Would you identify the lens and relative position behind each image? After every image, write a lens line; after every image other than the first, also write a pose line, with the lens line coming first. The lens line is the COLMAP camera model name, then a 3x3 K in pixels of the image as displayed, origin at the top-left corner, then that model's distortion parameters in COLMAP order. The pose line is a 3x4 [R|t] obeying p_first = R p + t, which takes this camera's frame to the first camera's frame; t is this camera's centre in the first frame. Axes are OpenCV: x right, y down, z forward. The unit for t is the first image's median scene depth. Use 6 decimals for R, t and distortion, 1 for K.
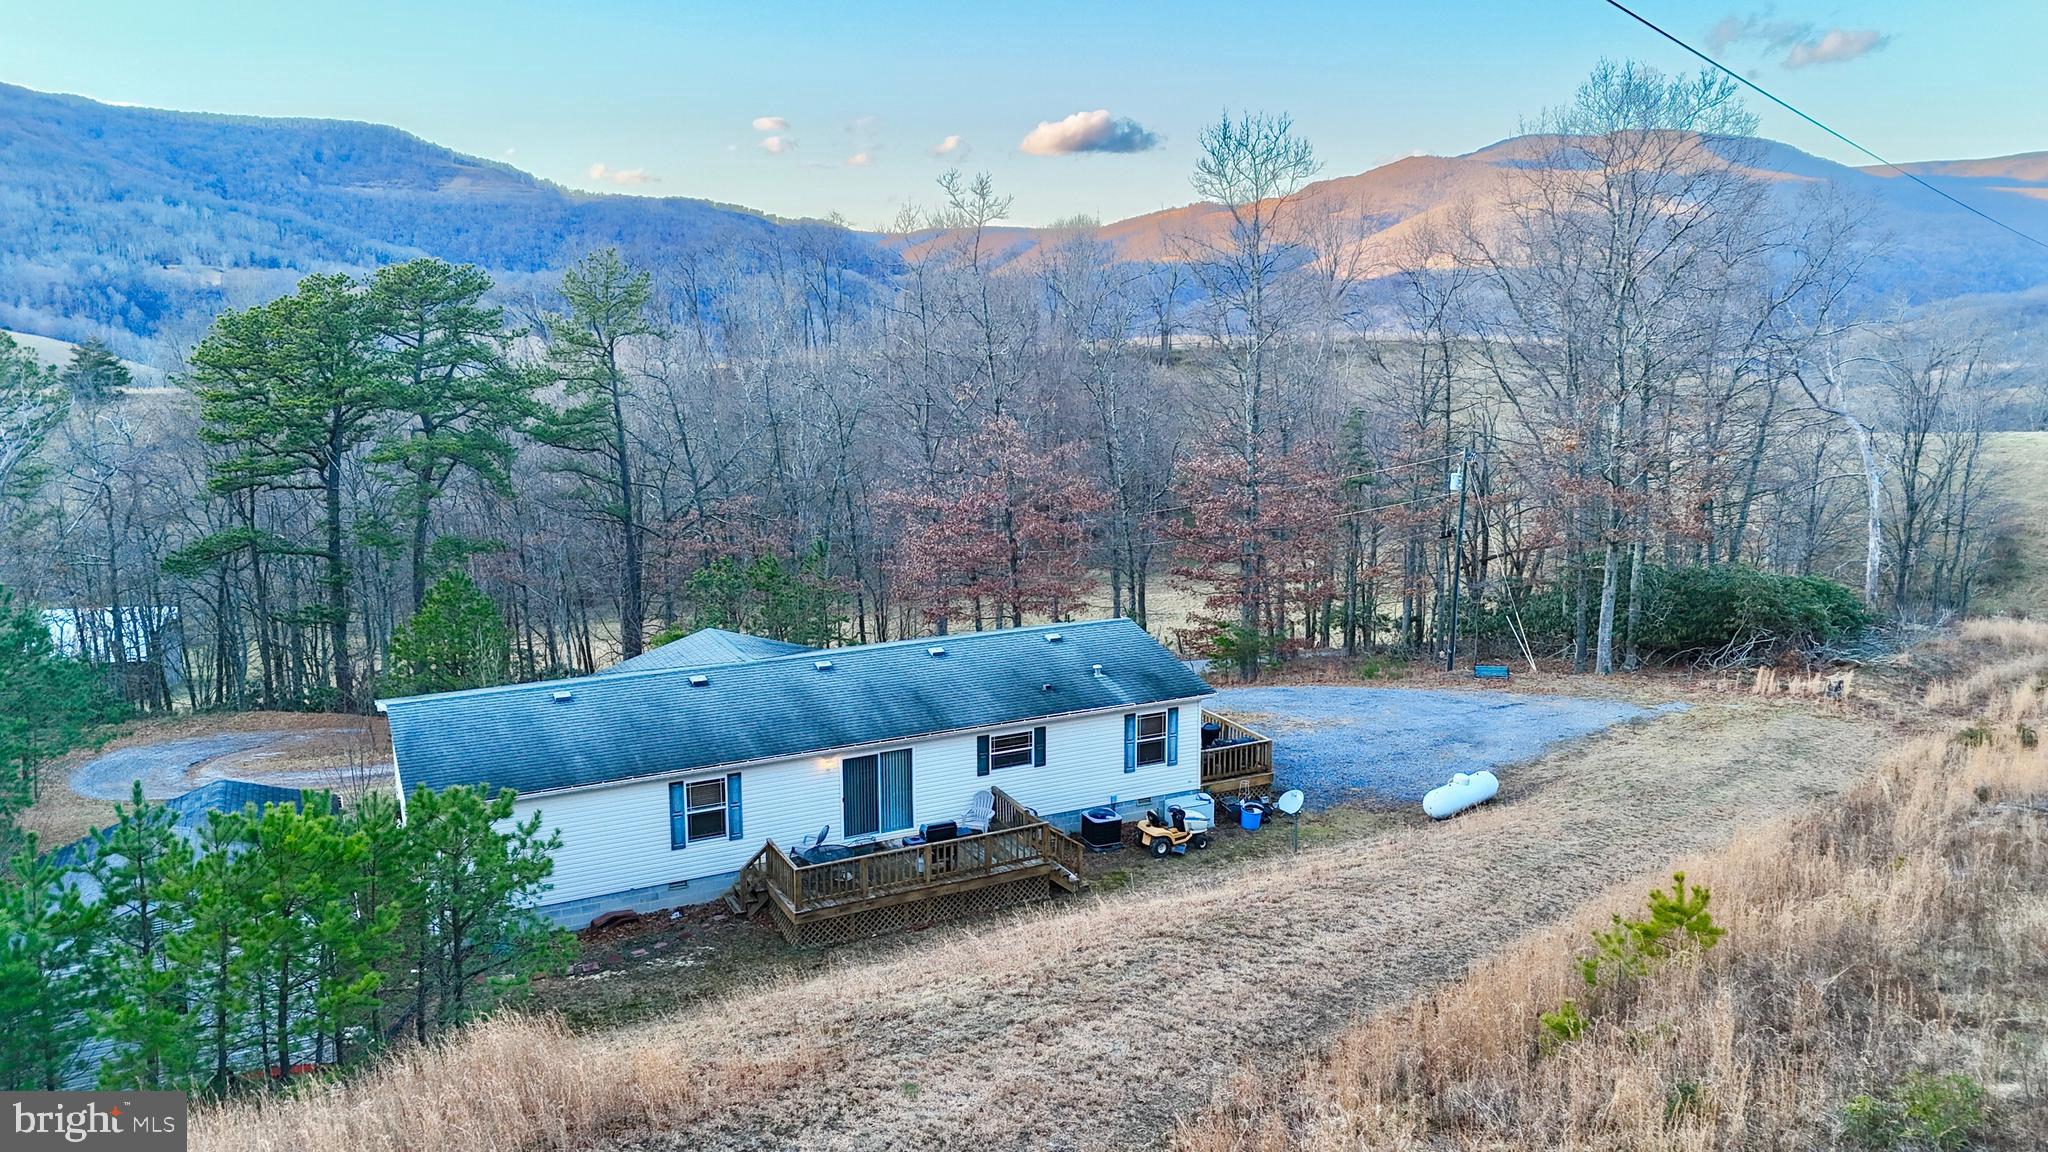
lens RADIAL K [[1484.9, 0, 1021.1], [0, 1484.9, 580.0], [0, 0, 1]] dist [0.057492, -0.054420]
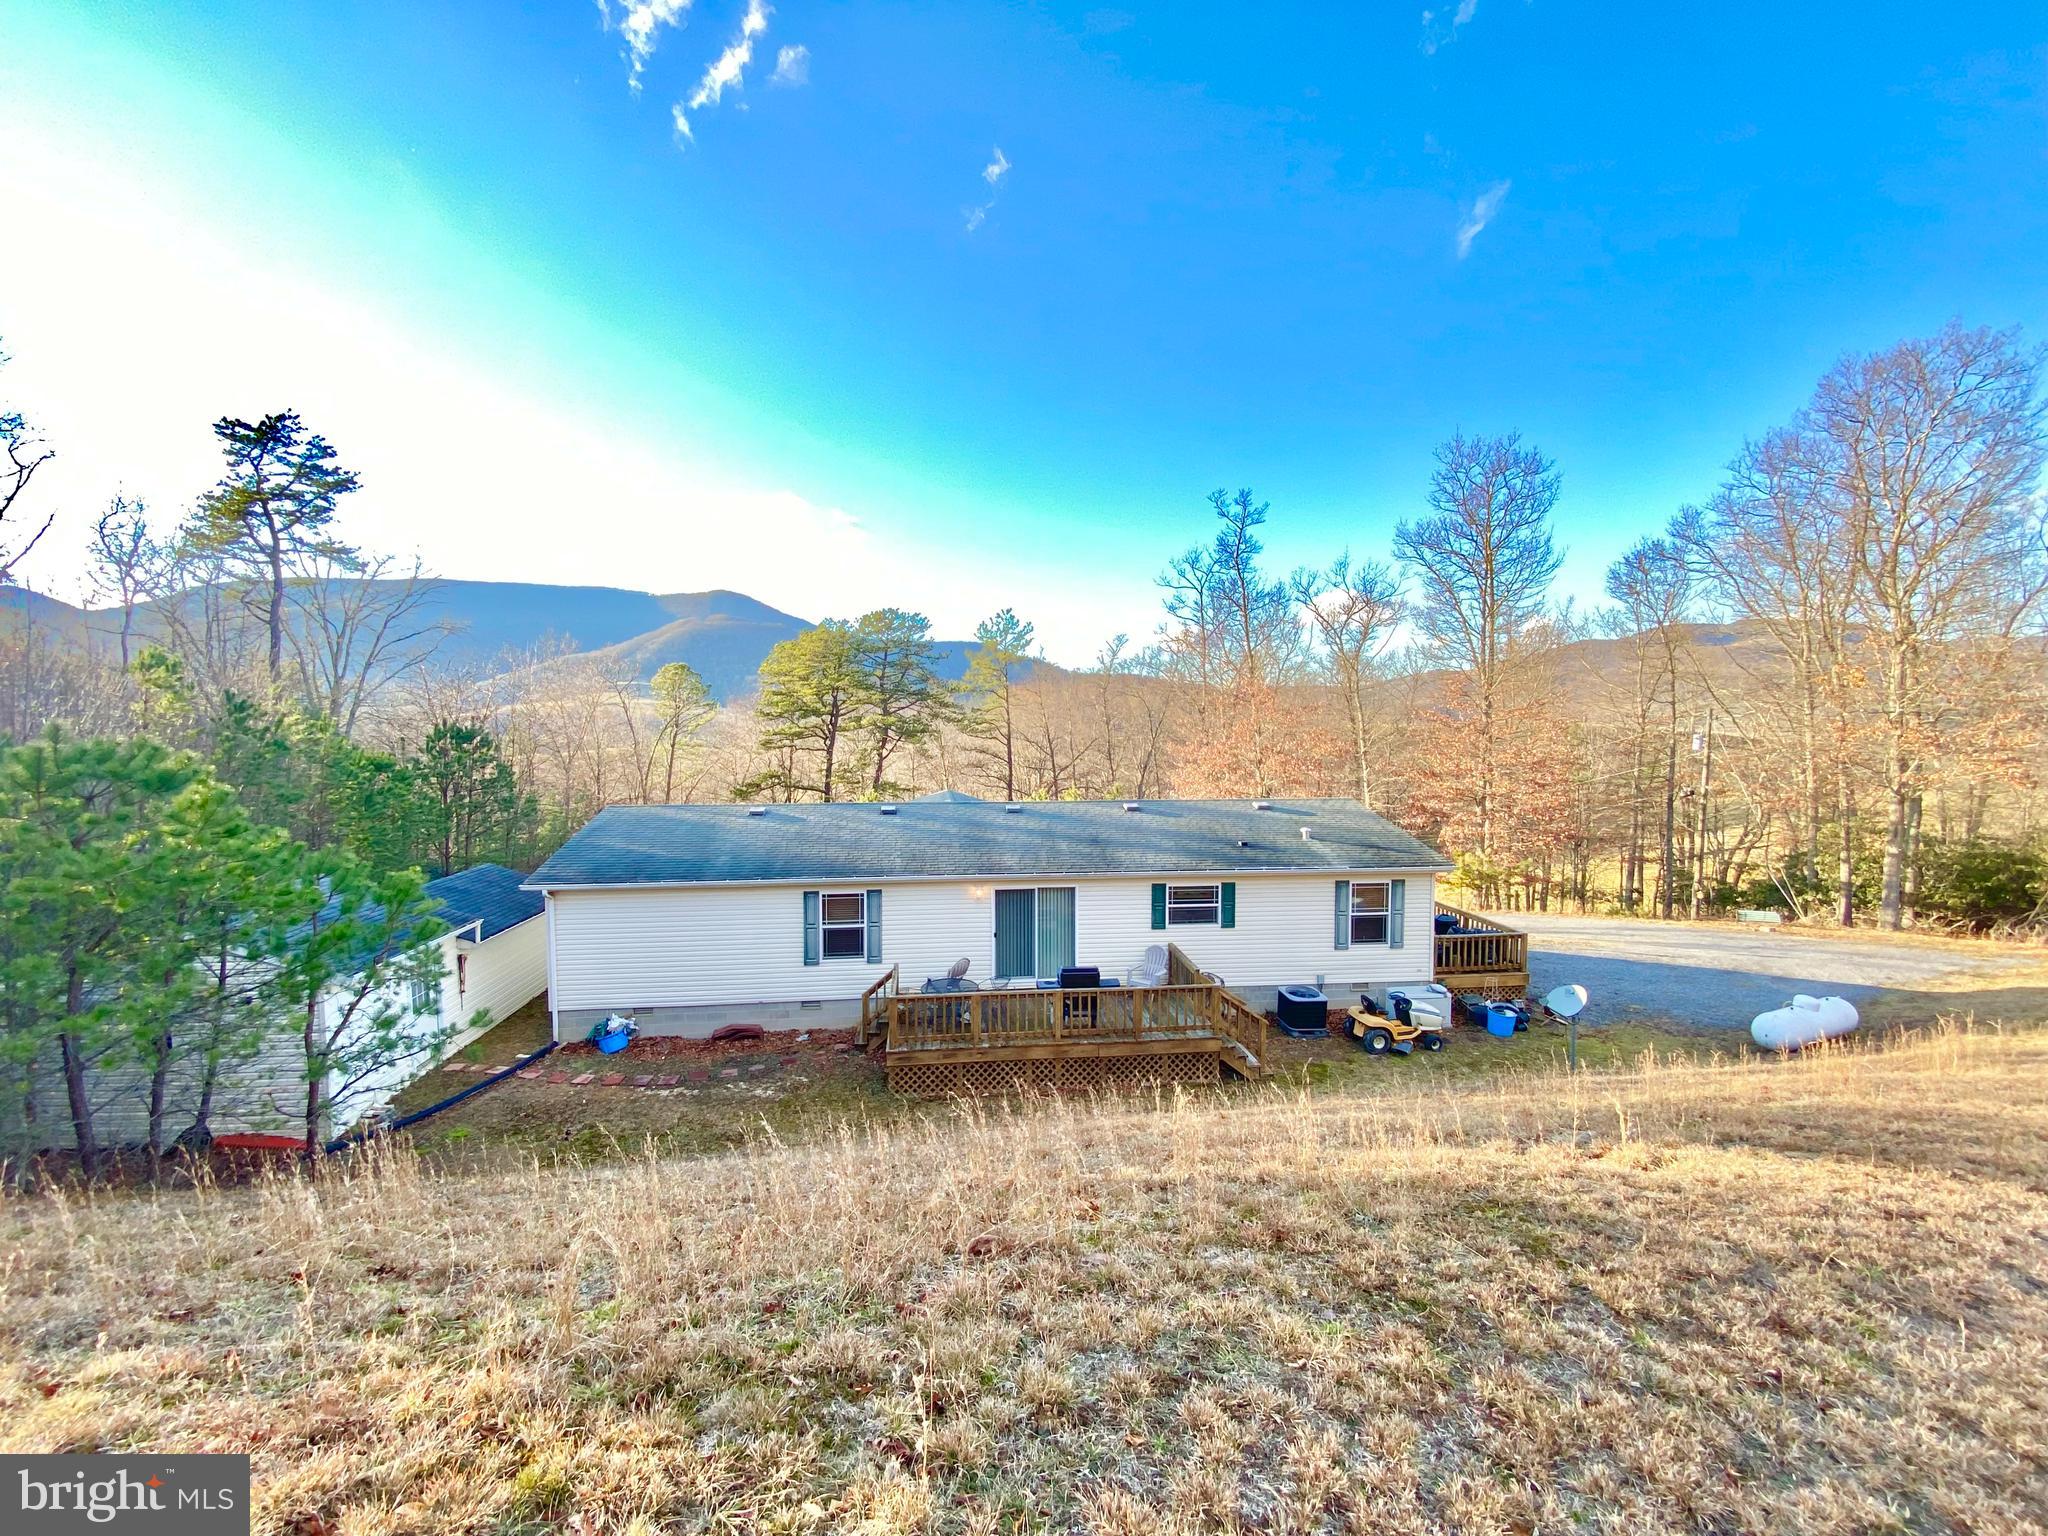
lens RADIAL K [[822.3, 0, 1010.8], [0, 822.3, 762.2], [0, 0, 1]] dist [0.004102, -0.005054]
pose [[0.936230, 0.019588, -0.350842, 0.057585], [-0.069875, 0.988884, -0.131251, 0.096368], [0.344371, 0.147396, 0.927191, 0.464178]]
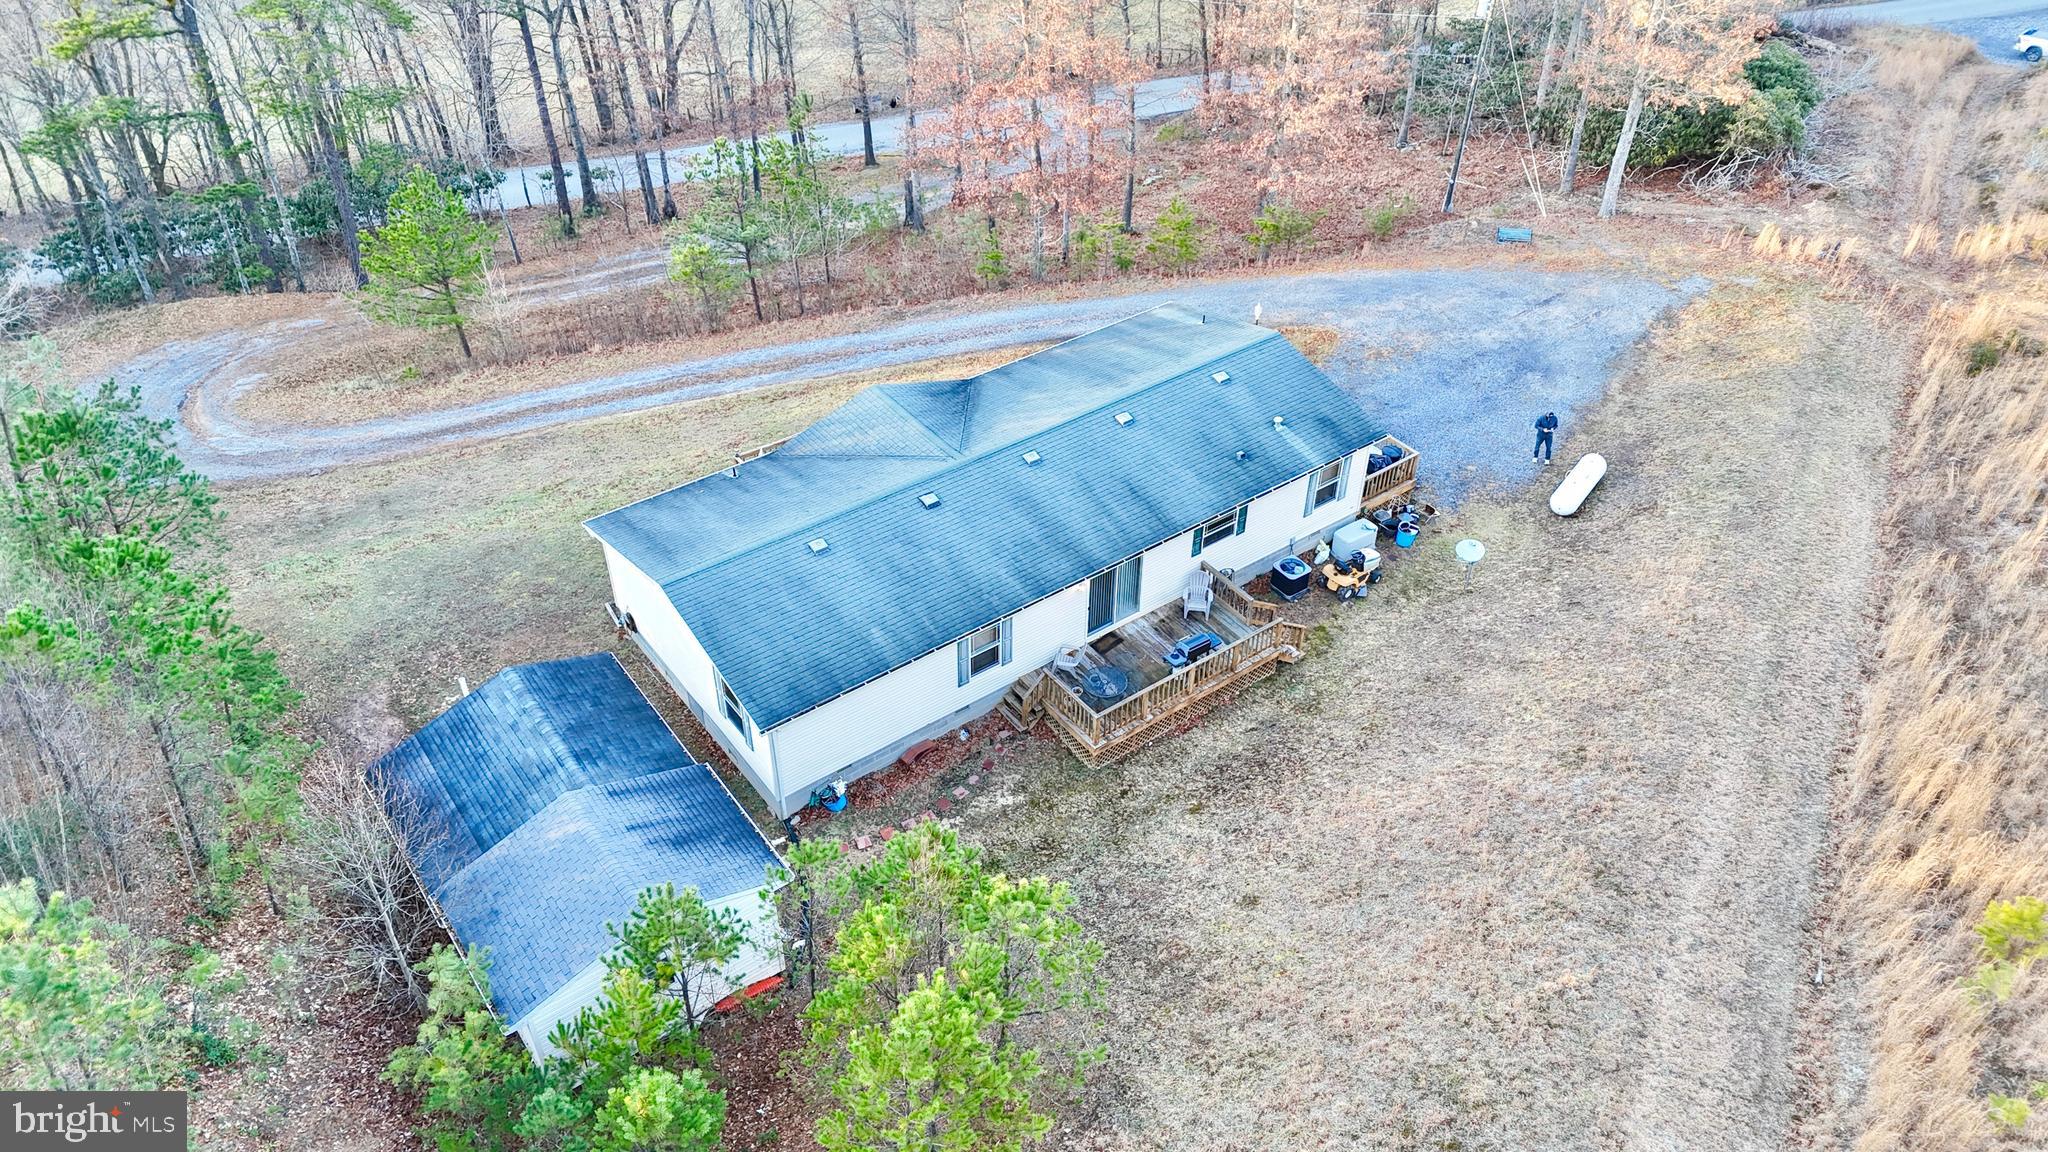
lens RADIAL K [[1484.9, 0, 1020.6], [0, 1484.9, 585.3], [0, 0, 1]] dist [0.057492, -0.054420]
pose [[0.985286, -0.106291, 0.133844, -0.279019], [0.029963, 0.878395, 0.476995, -0.344466], [-0.168268, -0.465966, 0.868655, 0.068187]]
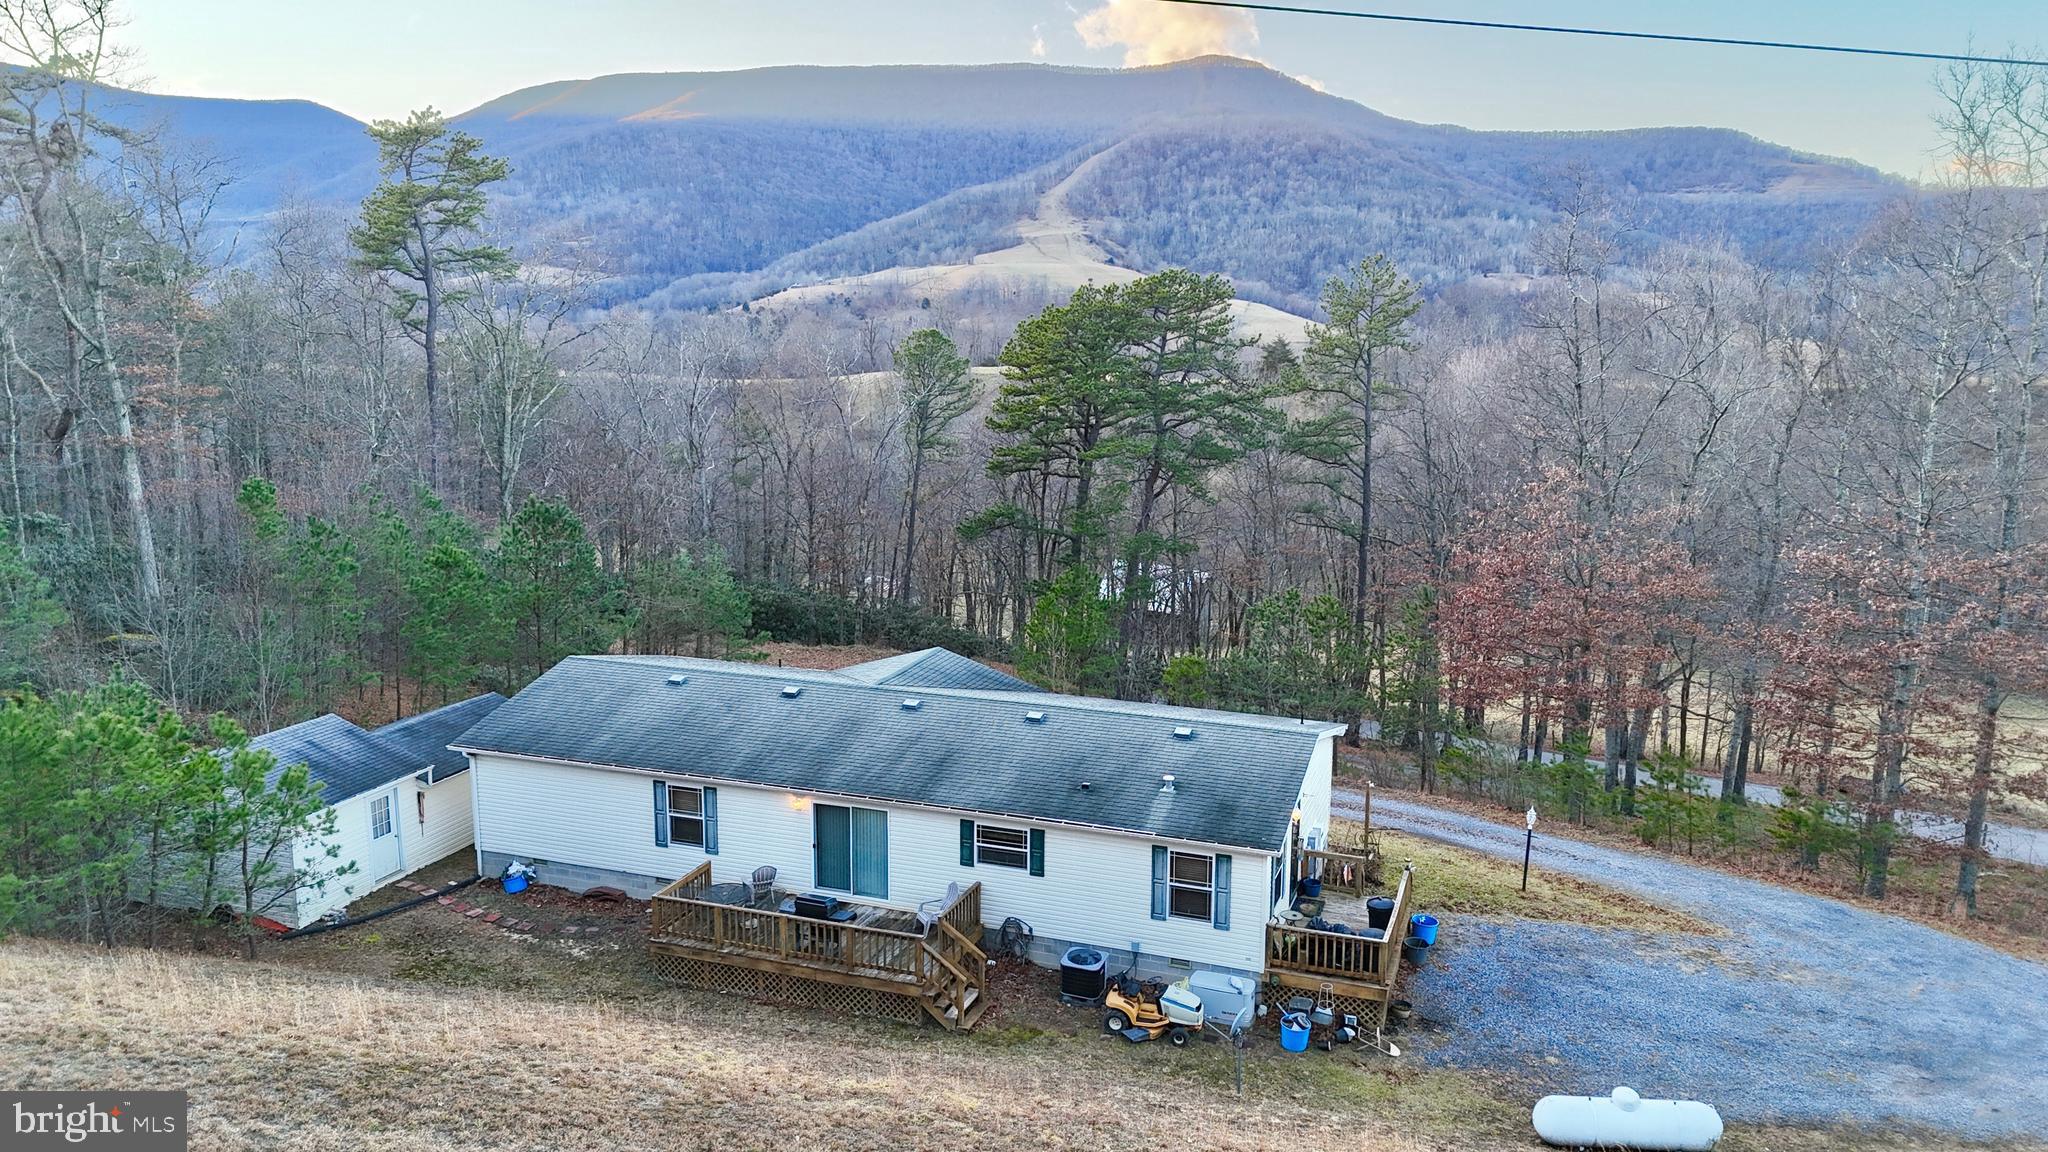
lens RADIAL K [[1484.9, 0, 1033.7], [0, 1484.9, 573.9], [0, 0, 1]] dist [0.057492, -0.054420]
pose [[0.688391, 0.139495, -0.711800, 0.551753], [-0.144694, 0.988019, 0.053692, -0.081458], [0.710761, 0.066032, 0.700327, 0.386877]]
